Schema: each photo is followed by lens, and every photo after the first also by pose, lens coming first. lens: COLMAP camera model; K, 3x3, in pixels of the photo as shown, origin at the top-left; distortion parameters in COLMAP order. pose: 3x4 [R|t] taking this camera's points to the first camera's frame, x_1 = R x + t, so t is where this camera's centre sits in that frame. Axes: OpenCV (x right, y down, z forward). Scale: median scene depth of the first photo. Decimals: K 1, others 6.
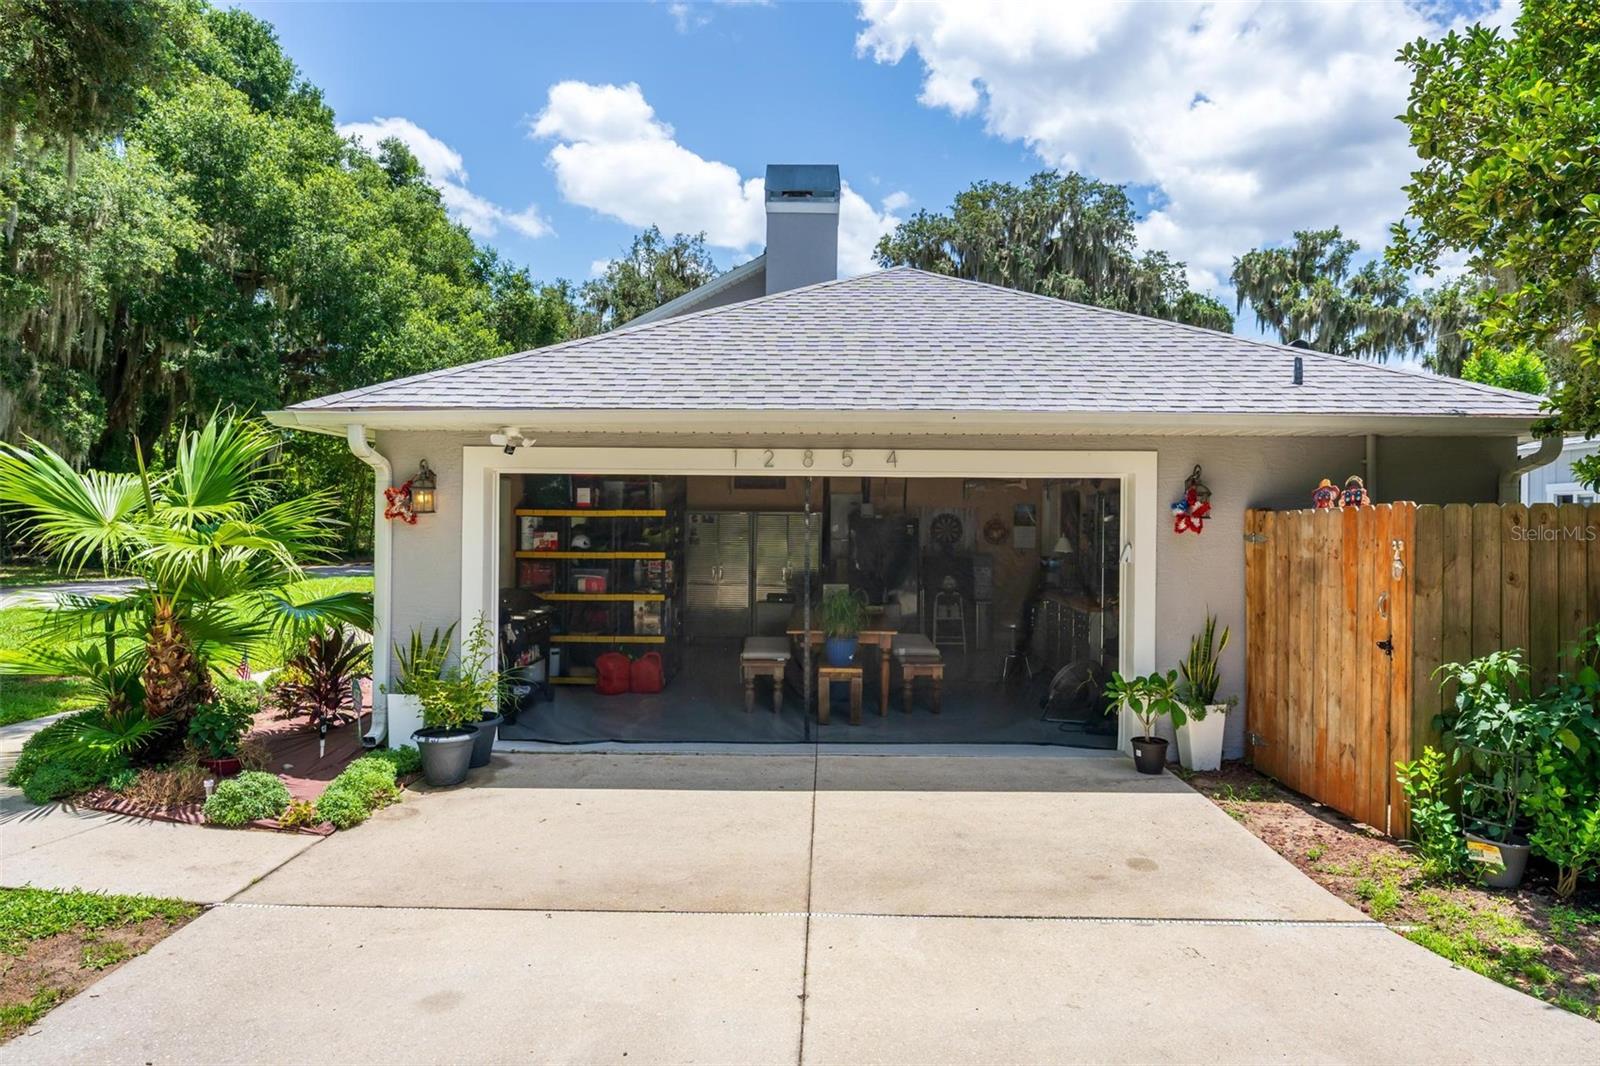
lens RADIAL K [[974.5, 0, 800.4], [0, 974.5, 536.1], [0, 0, 1]] dist [0.003329, -0.000704]
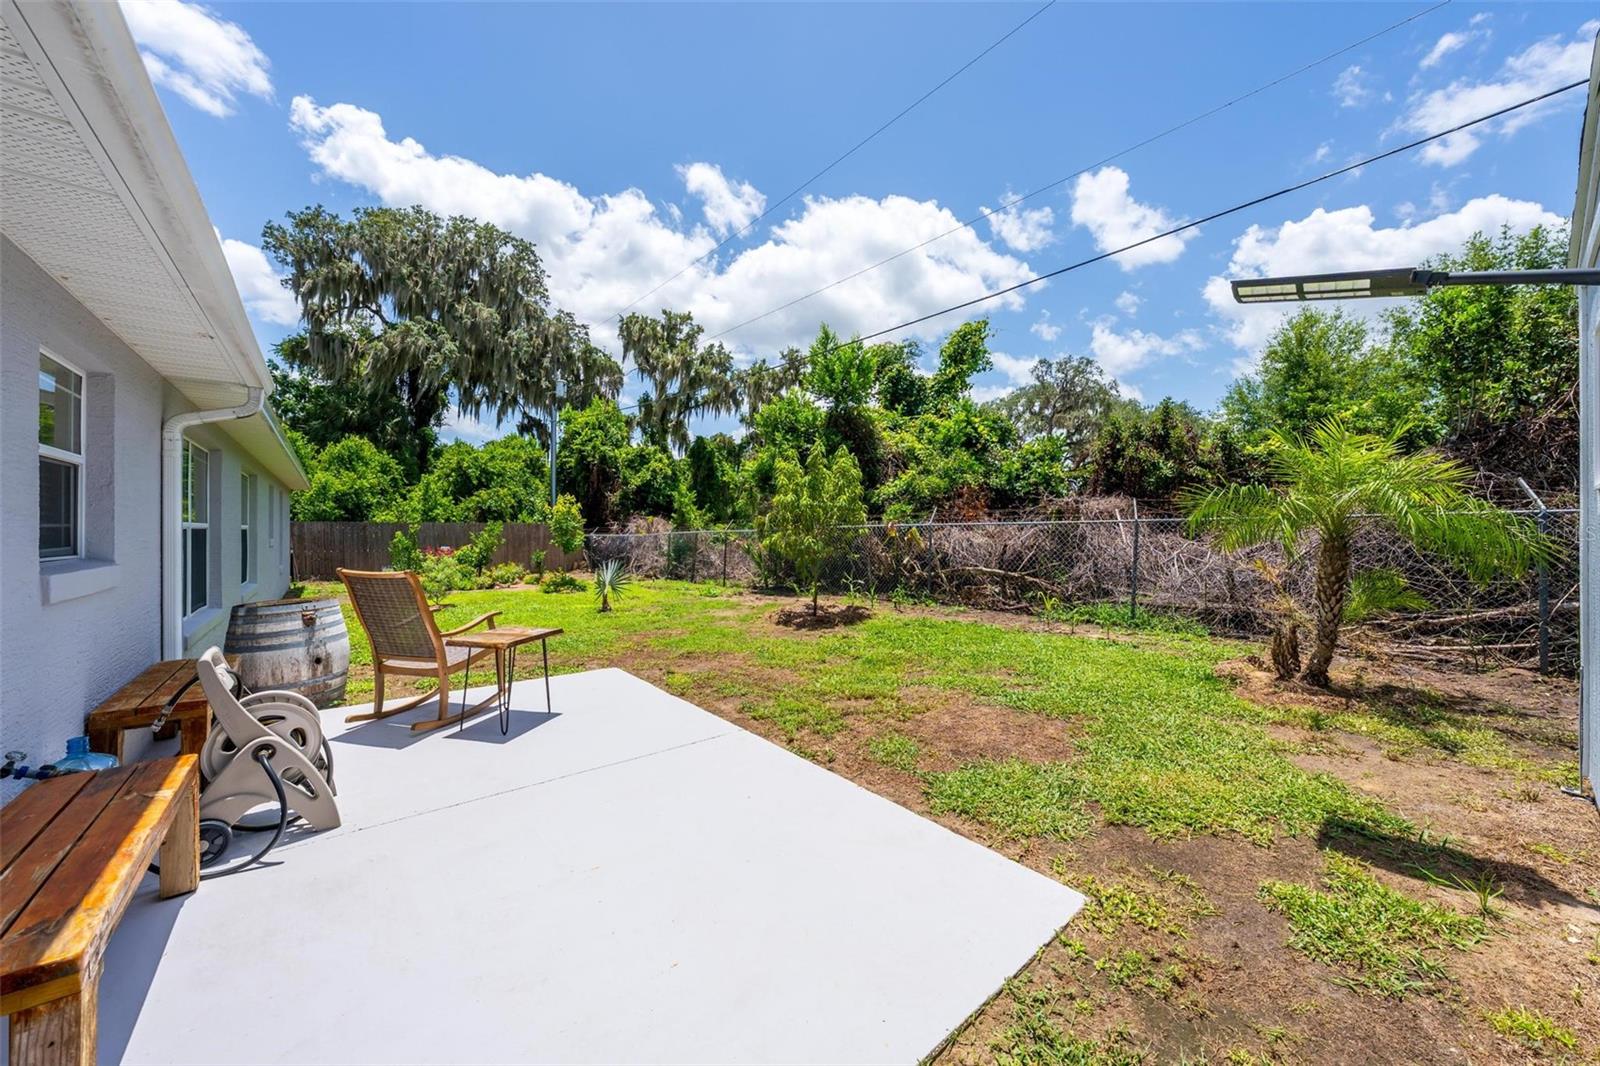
lens RADIAL K [[561.6, 0, 799.4], [0, 561.6, 536.3], [0, 0, 1]] dist [0.000311, 0.000013]
pose [[0.766354, -0.006858, 0.642382, 0.139977], [0.009735, 0.999952, -0.000939, 0.011138], [-0.642345, 0.006973, 0.766384, 0.265138]]
